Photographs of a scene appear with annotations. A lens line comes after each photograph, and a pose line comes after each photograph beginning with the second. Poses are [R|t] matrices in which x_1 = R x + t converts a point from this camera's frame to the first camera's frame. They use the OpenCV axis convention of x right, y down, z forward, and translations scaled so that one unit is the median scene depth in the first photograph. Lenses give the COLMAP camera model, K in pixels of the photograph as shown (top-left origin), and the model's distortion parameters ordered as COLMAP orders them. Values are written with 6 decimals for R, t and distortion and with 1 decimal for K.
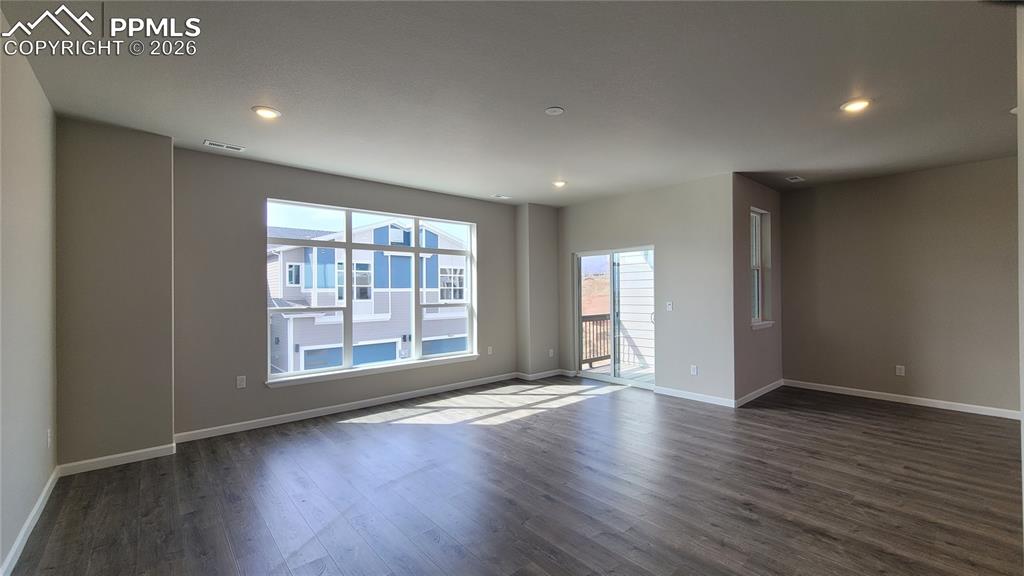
lens RADIAL K [[419.2, 0, 521.3], [0, 419.2, 287.7], [0, 0, 1]] dist [0.000683, 0.000609]
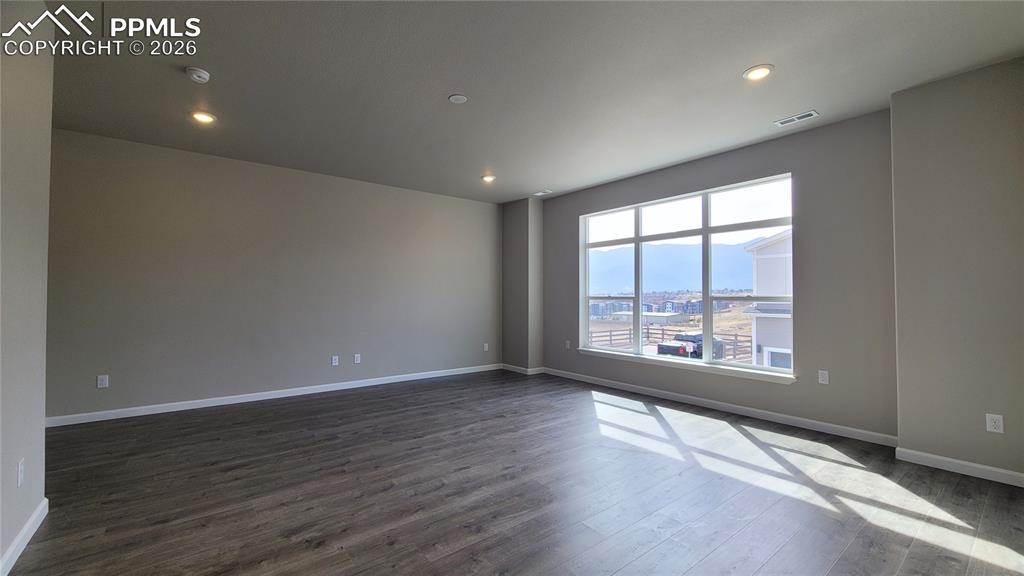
lens RADIAL K [[419.2, 0, 511.2], [0, 419.2, 294.9], [0, 0, 1]] dist [0.000683, 0.000609]
pose [[-0.071386, 0.003657, -0.997442, 0.659647], [0.006950, 0.999971, 0.003169, 0.033978], [0.997425, -0.006706, -0.071410, 0.728463]]
